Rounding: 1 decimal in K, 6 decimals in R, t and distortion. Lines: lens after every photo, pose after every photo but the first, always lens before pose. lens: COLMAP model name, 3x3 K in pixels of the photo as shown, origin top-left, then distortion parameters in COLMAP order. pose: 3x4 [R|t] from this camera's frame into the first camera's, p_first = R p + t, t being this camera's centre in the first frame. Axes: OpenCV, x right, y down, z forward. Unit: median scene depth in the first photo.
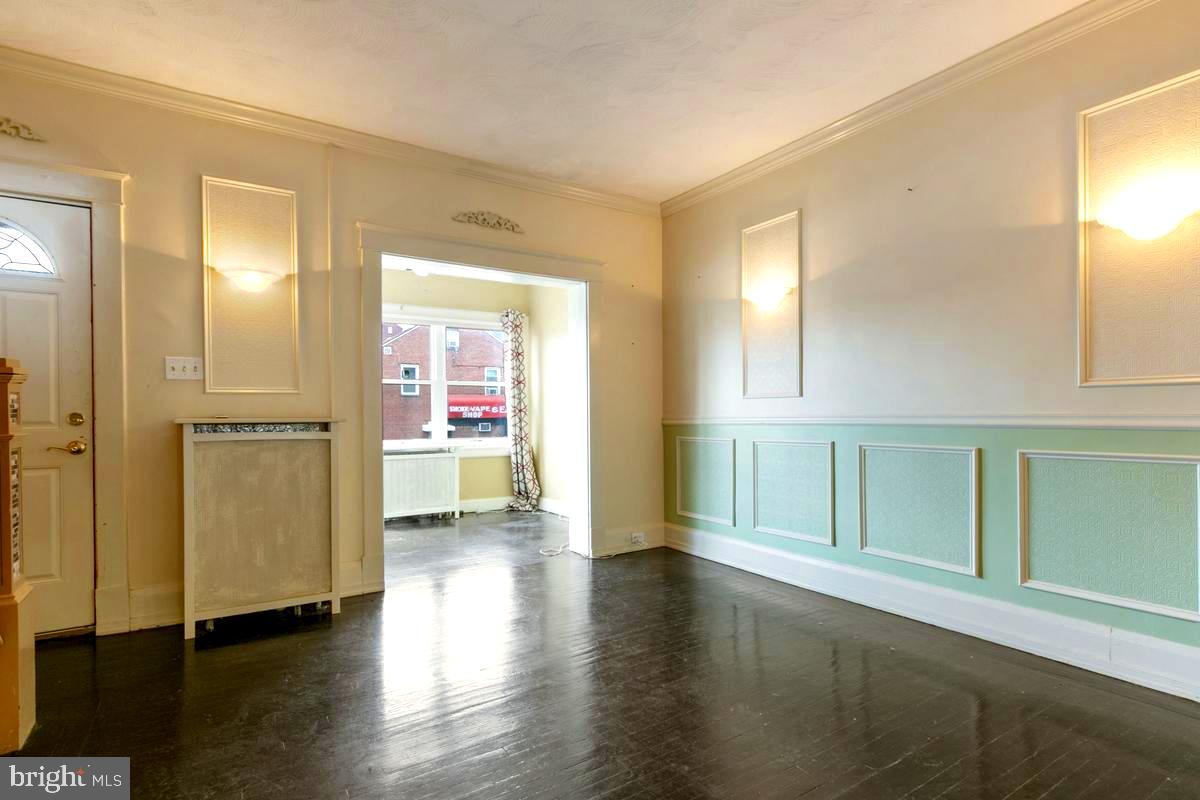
lens RADIAL K [[589.9, 0, 596.7], [0, 589.9, 416.9], [0, 0, 1]] dist [0.000734, 0.000412]
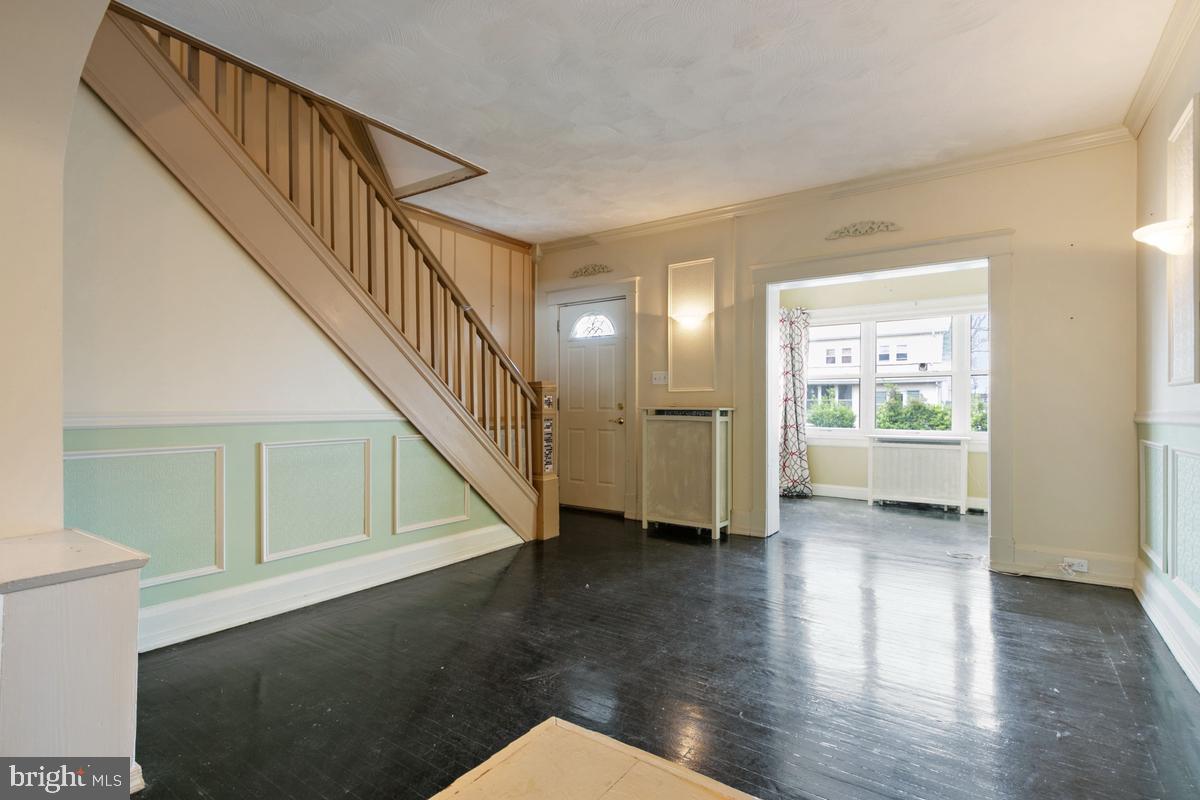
lens RADIAL K [[589.9, 0, 591.0], [0, 589.9, 404.9], [0, 0, 1]] dist [0.000734, 0.000412]
pose [[0.369608, 0.006231, -0.929167, 0.426101], [-0.009115, 0.999954, 0.003080, -0.003311], [0.929143, 0.007331, 0.369648, 0.083814]]
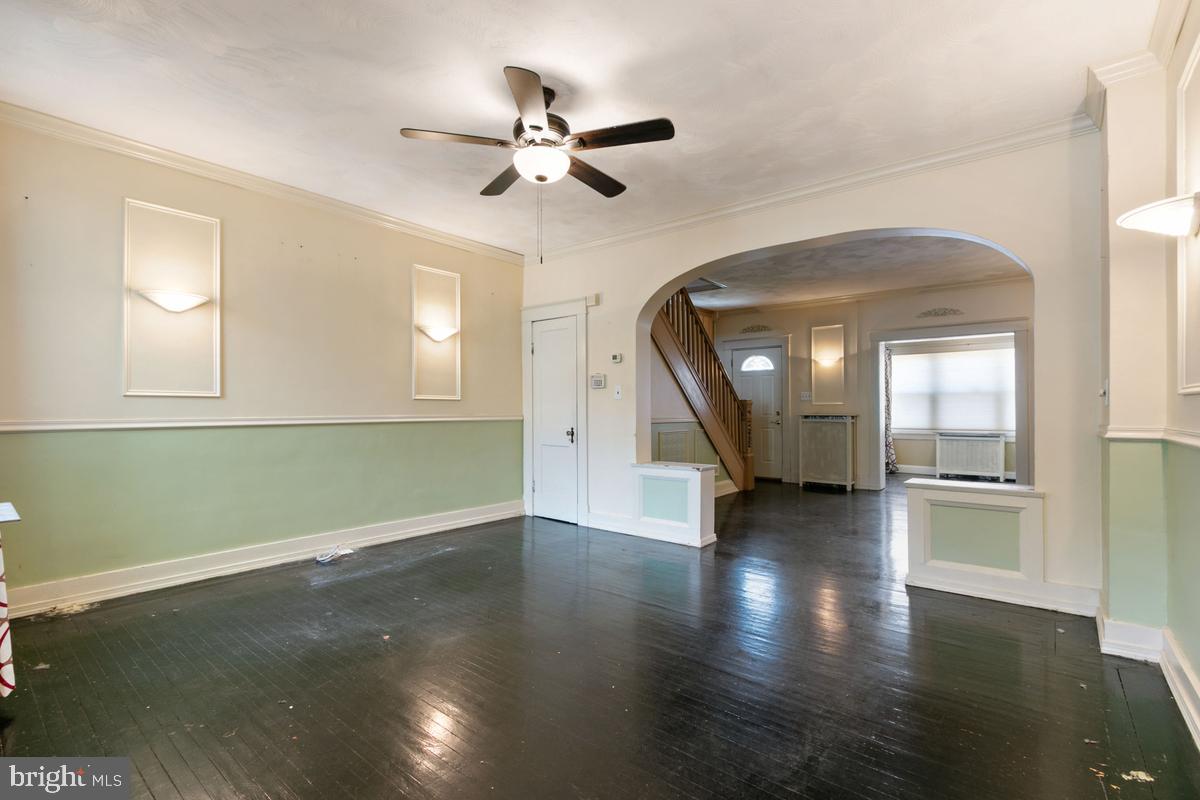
lens RADIAL K [[553.2, 0, 593.0], [0, 553.2, 405.8], [0, 0, 1]] dist [0.010017, -0.001089]
pose [[0.302741, -0.001910, -0.953071, 0.782751], [-0.004231, 0.999985, -0.003348, -0.010924], [0.953064, 0.005046, 0.302728, -0.404580]]
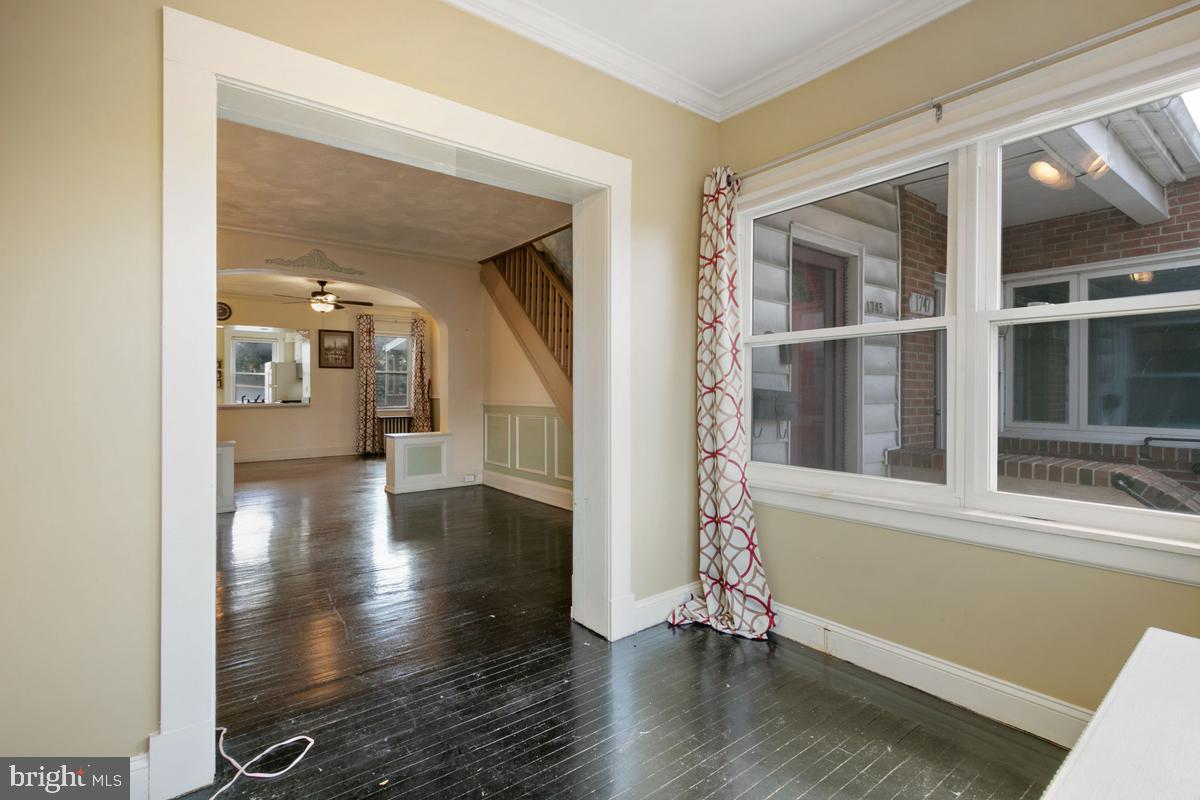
lens RADIAL K [[553.2, 0, 593.0], [0, 553.2, 390.5], [0, 0, 1]] dist [0.010017, -0.001089]
pose [[-0.996745, 0.008545, -0.080160, -0.191122], [0.008178, 0.999954, 0.004913, -0.016354], [0.080199, 0.004242, -0.996770, 1.037535]]
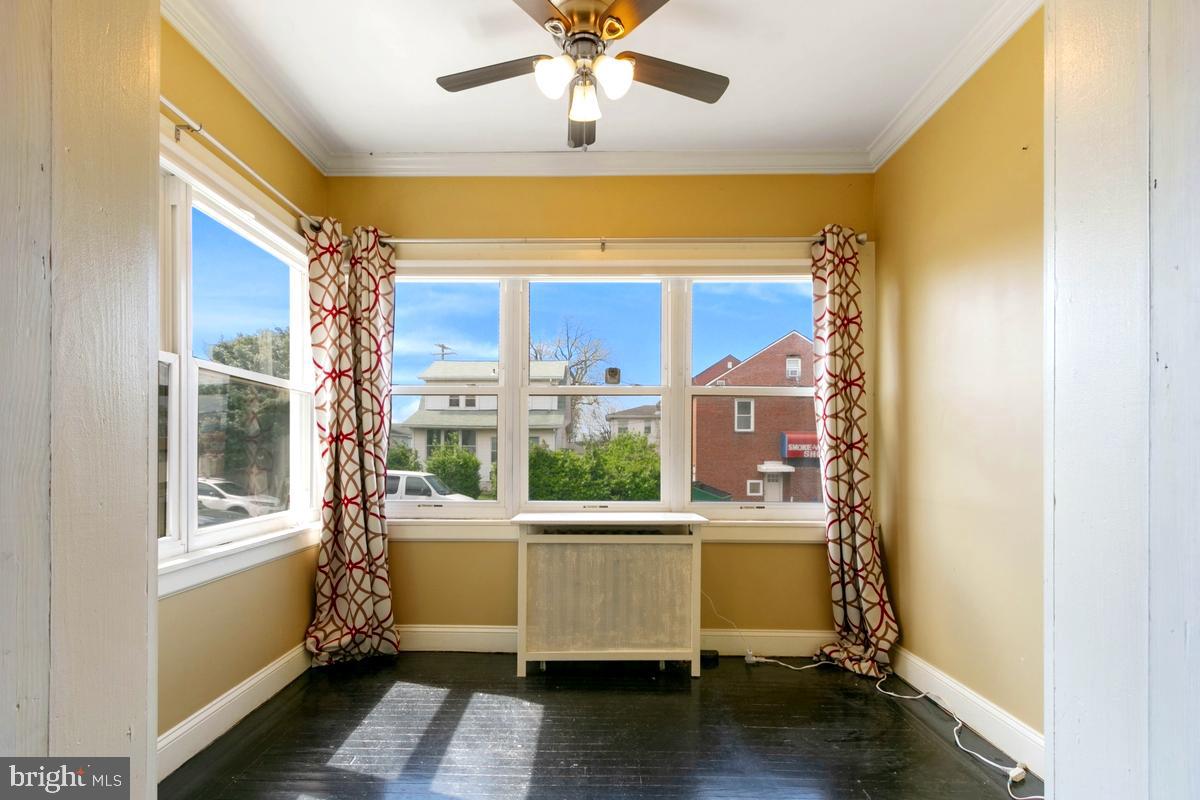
lens RADIAL K [[553.2, 0, 602.6], [0, 553.2, 452.9], [0, 0, 1]] dist [0.010017, -0.001089]
pose [[0.829830, 0.009367, -0.557938, -0.055115], [-0.011714, 0.999931, -0.000636, -0.003316], [0.557894, 0.007064, 0.829882, 0.592647]]
